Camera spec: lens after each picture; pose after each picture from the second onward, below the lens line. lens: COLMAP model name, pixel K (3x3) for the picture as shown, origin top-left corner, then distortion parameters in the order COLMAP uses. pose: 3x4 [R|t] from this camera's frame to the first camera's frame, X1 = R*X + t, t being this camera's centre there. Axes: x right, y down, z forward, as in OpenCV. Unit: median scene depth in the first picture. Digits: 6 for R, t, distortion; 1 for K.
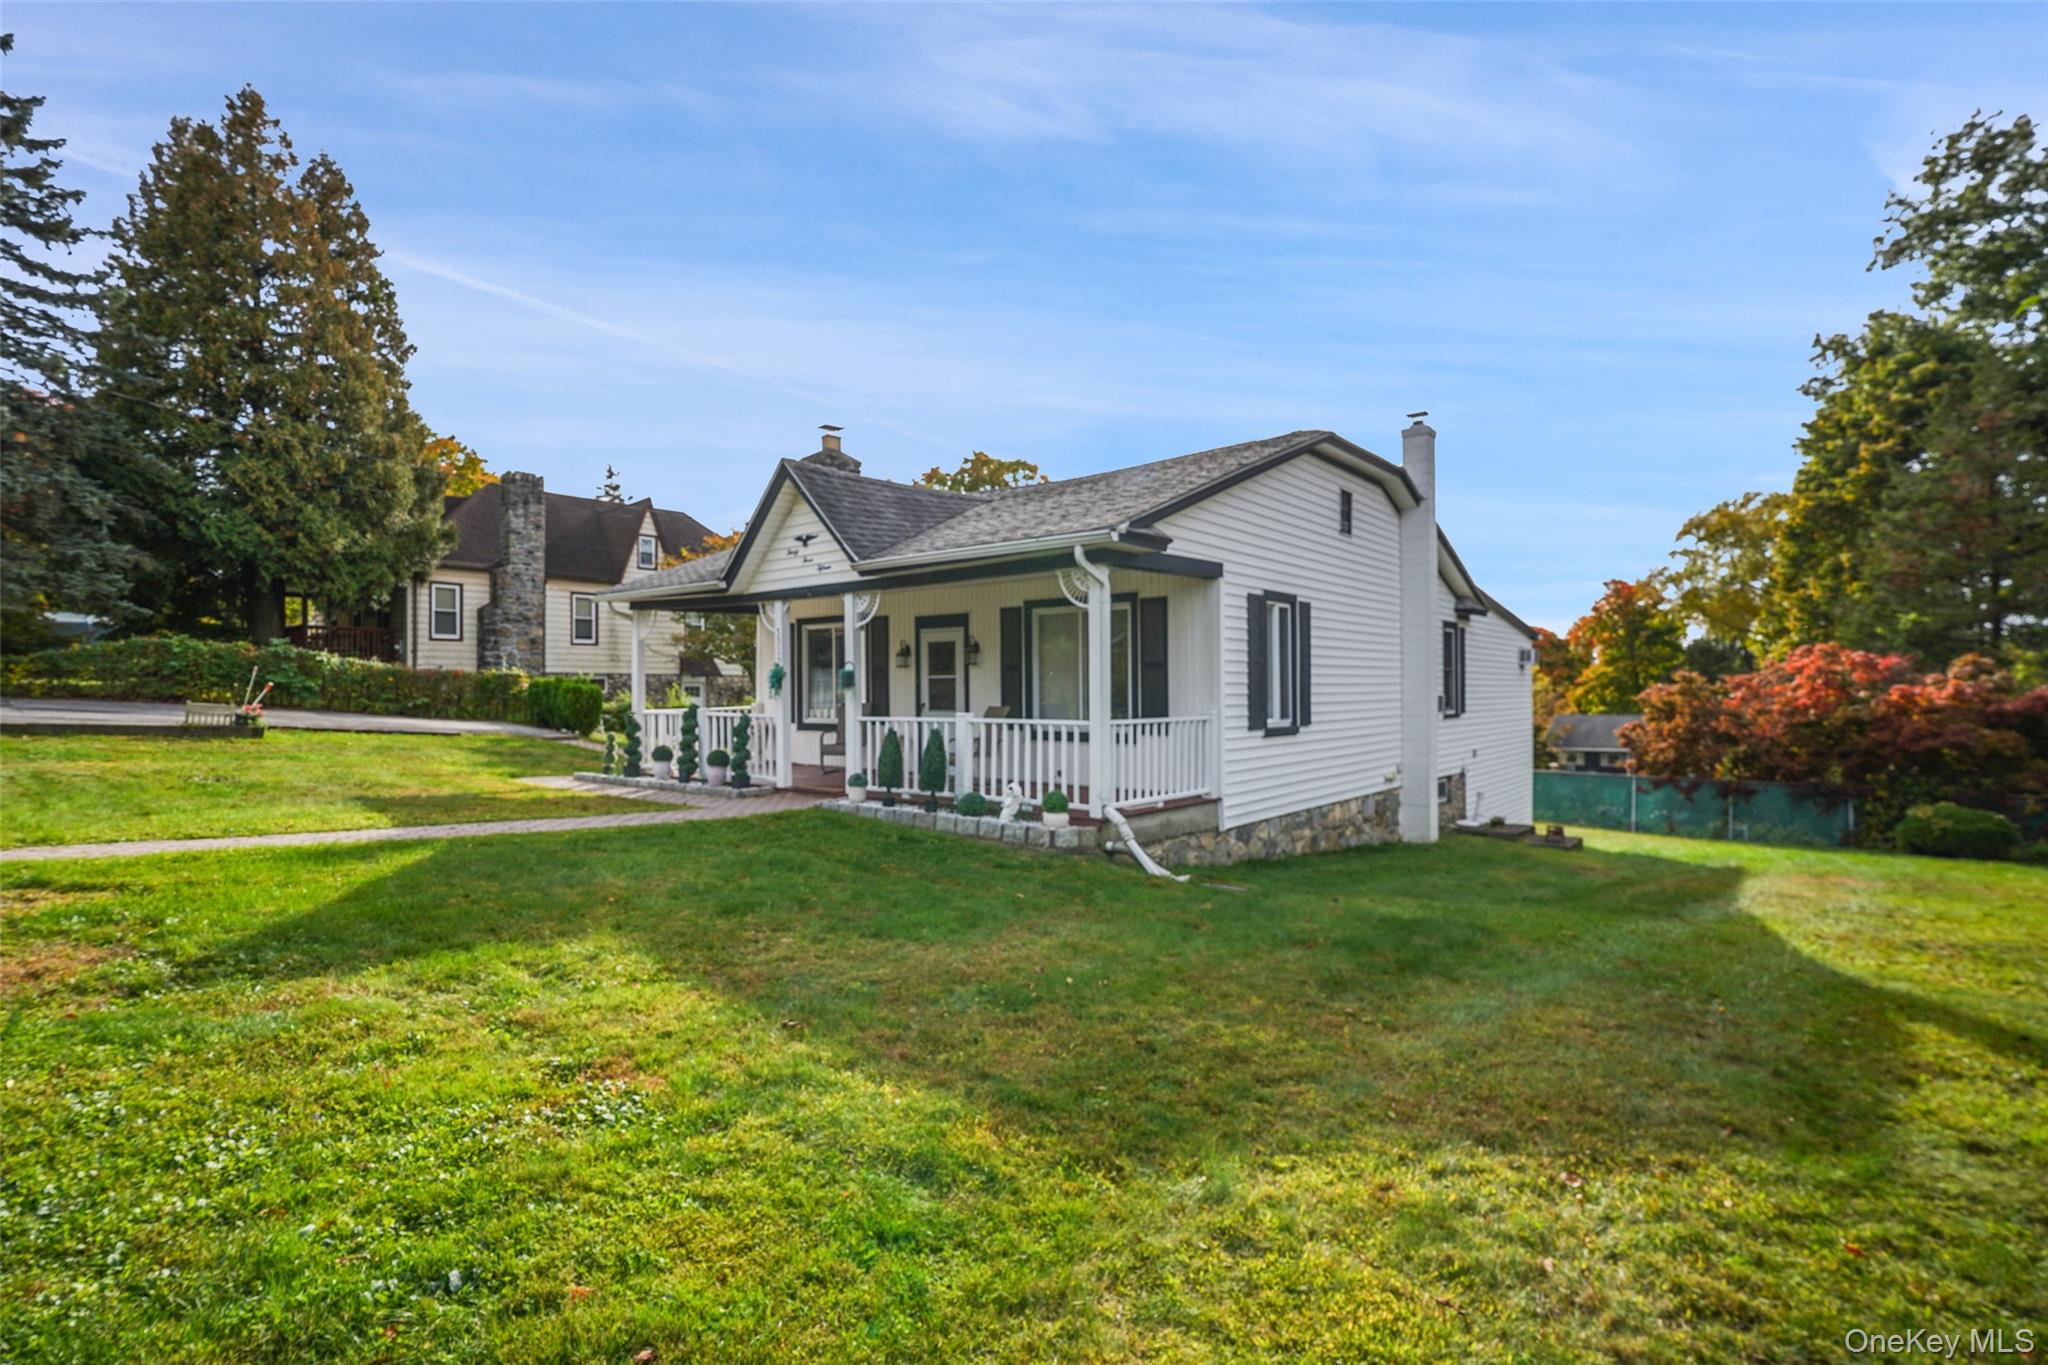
lens RADIAL K [[963.1, 0, 1012.9], [0, 963.1, 691.1], [0, 0, 1]] dist [-0.002286, 0.002759]
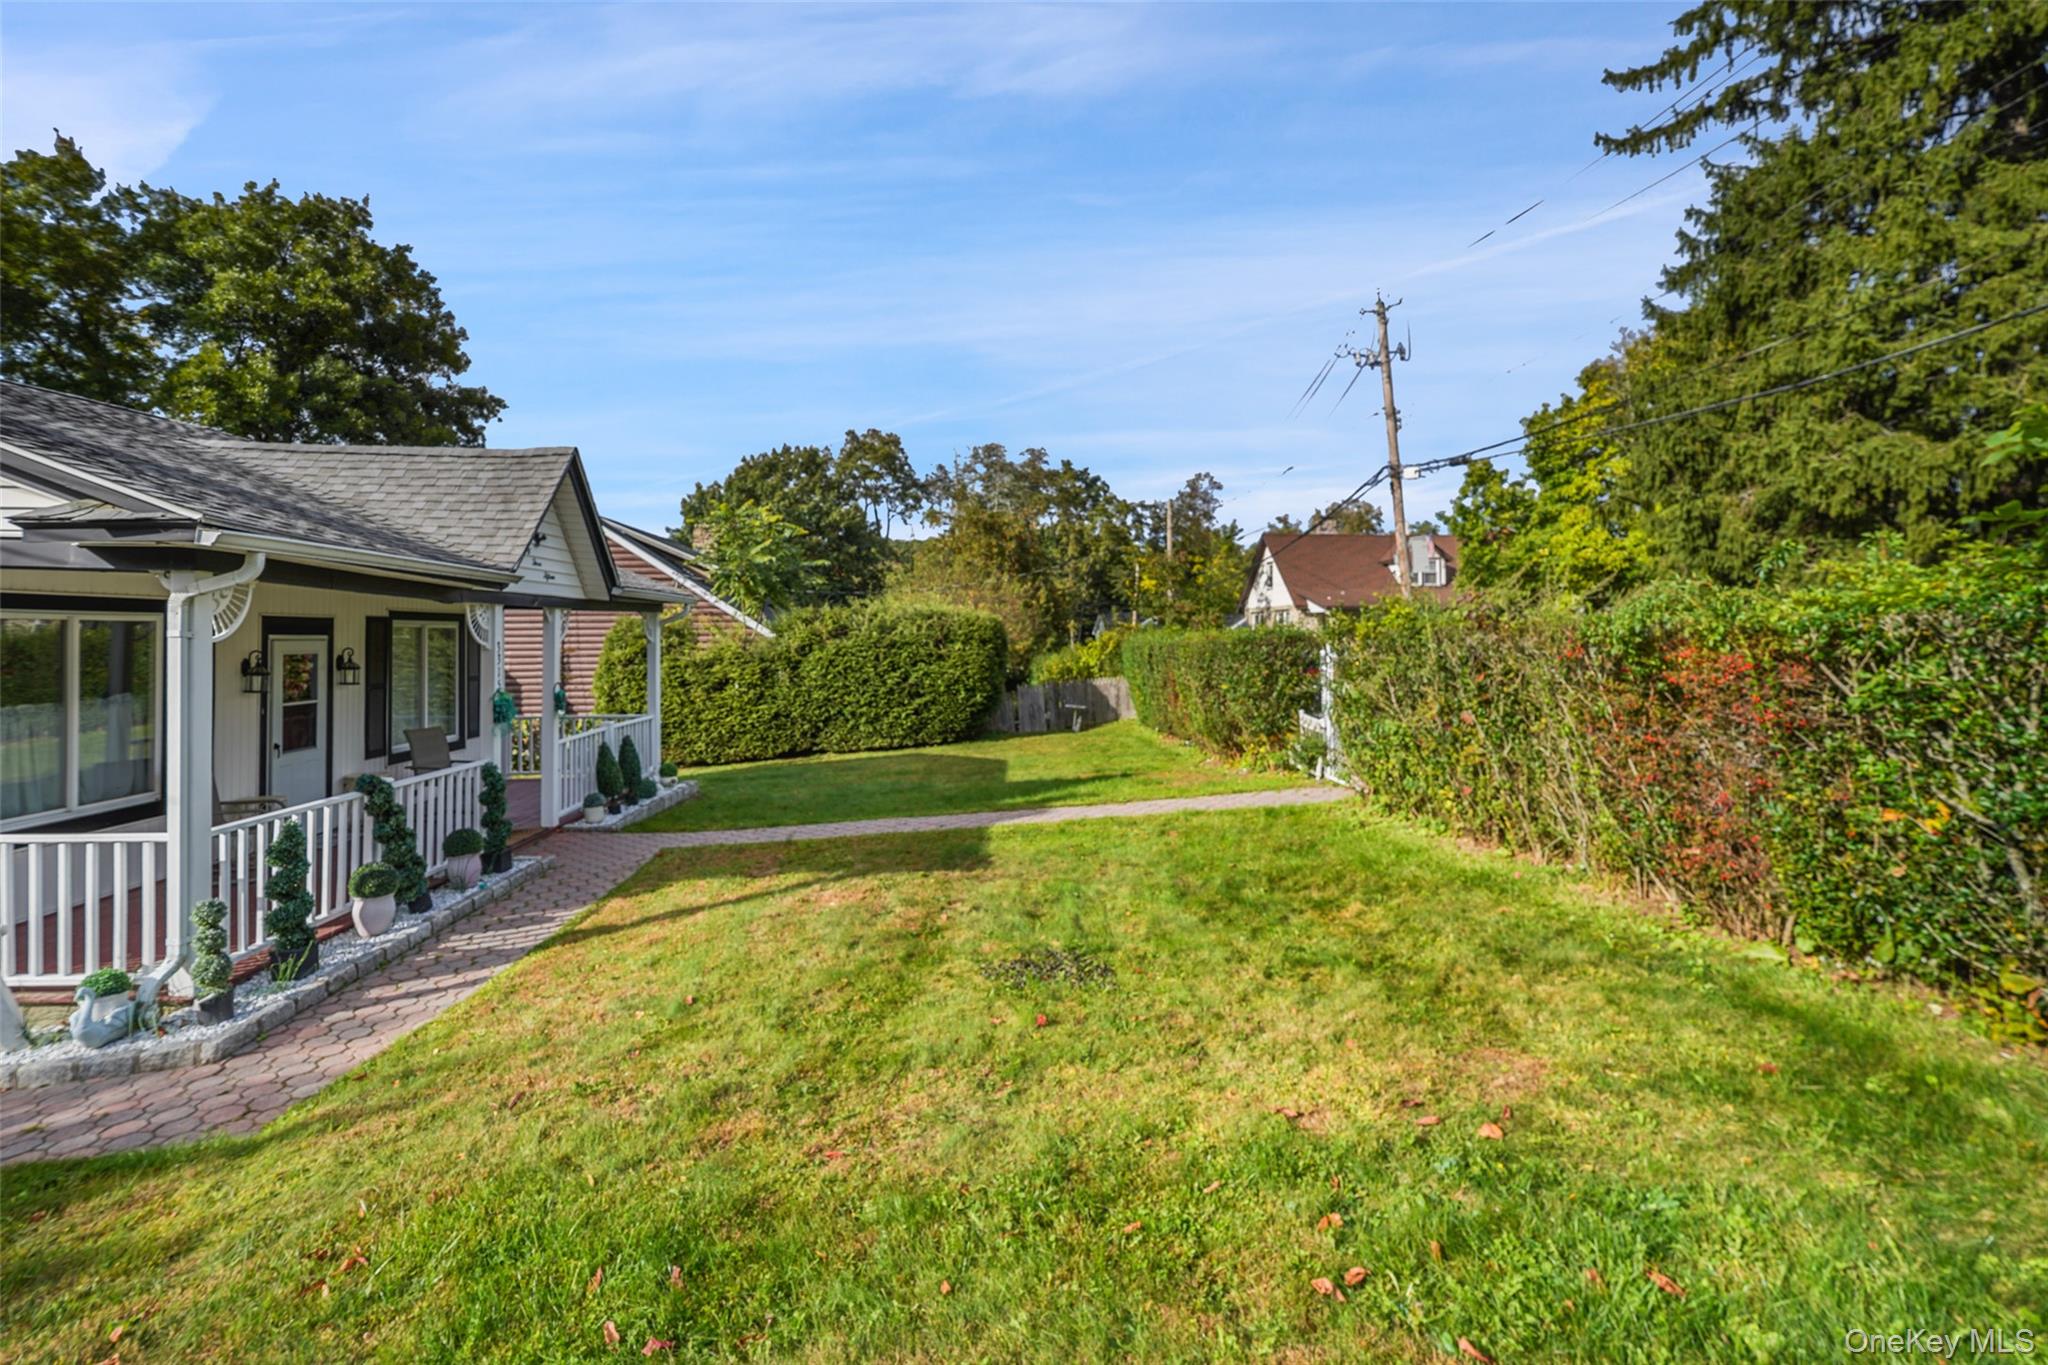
lens RADIAL K [[937.5, 0, 1006.6], [0, 937.5, 629.7], [0, 0, 1]] dist [-0.006609, 0.005505]
pose [[-0.683988, 0.014283, 0.729353, -0.959719], [0.010778, 0.999897, -0.009474, -0.057905], [-0.729414, 0.001381, -0.684072, 1.109330]]
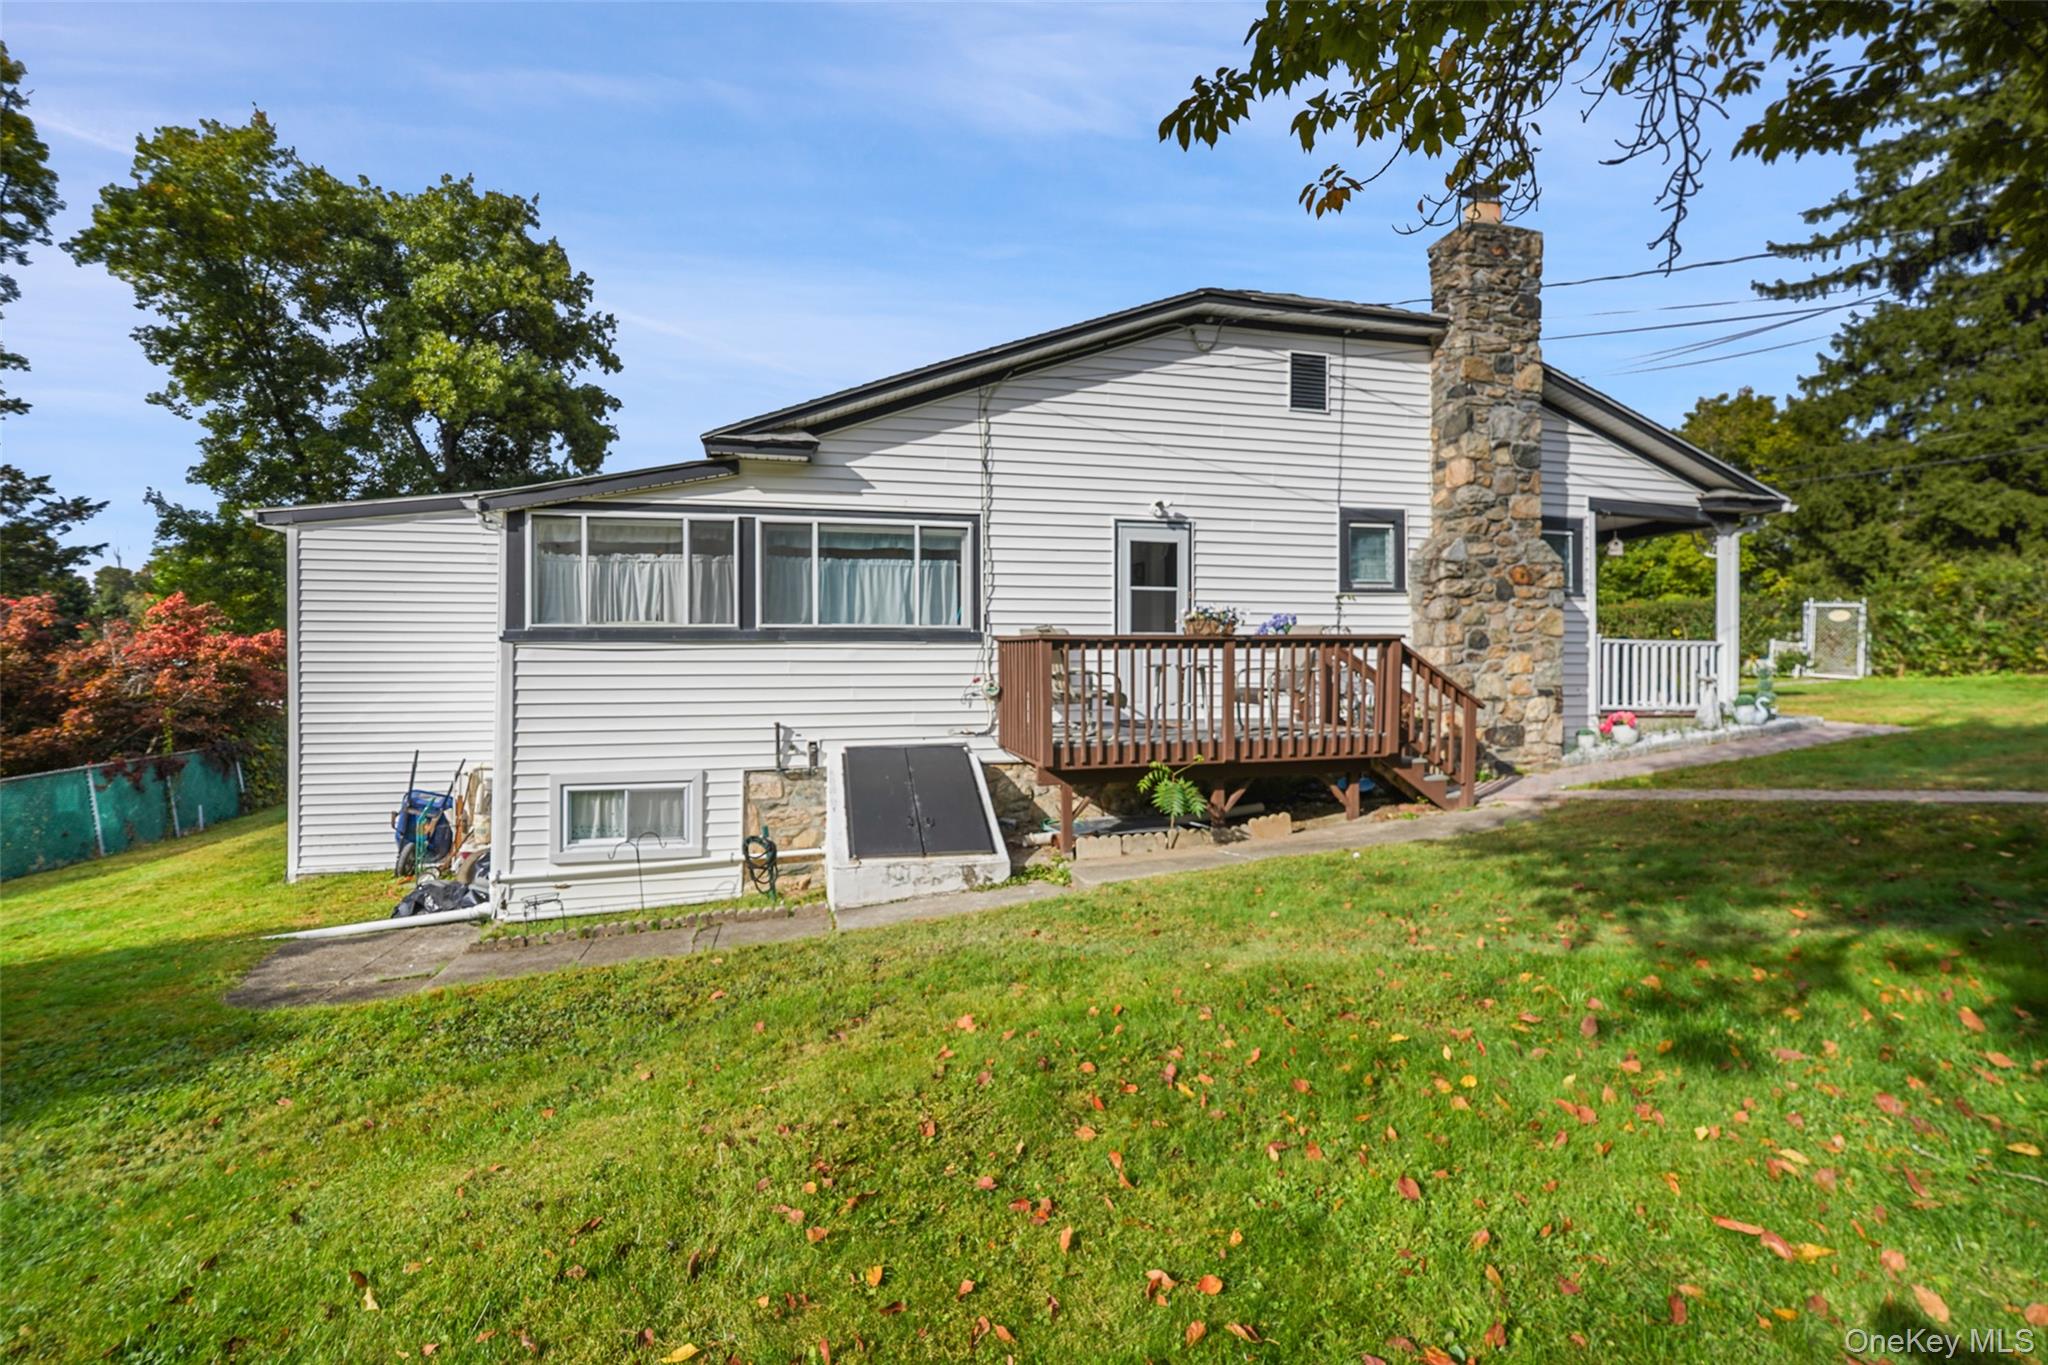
lens RADIAL K [[937.5, 0, 988.6], [0, 937.5, 662.0], [0, 0, 1]] dist [-0.006609, 0.005505]
pose [[-0.814711, 0.002242, 0.579863, -0.364320], [0.004772, 0.999985, 0.002838, 0.035510], [-0.579847, 0.005080, -0.814709, 2.225873]]
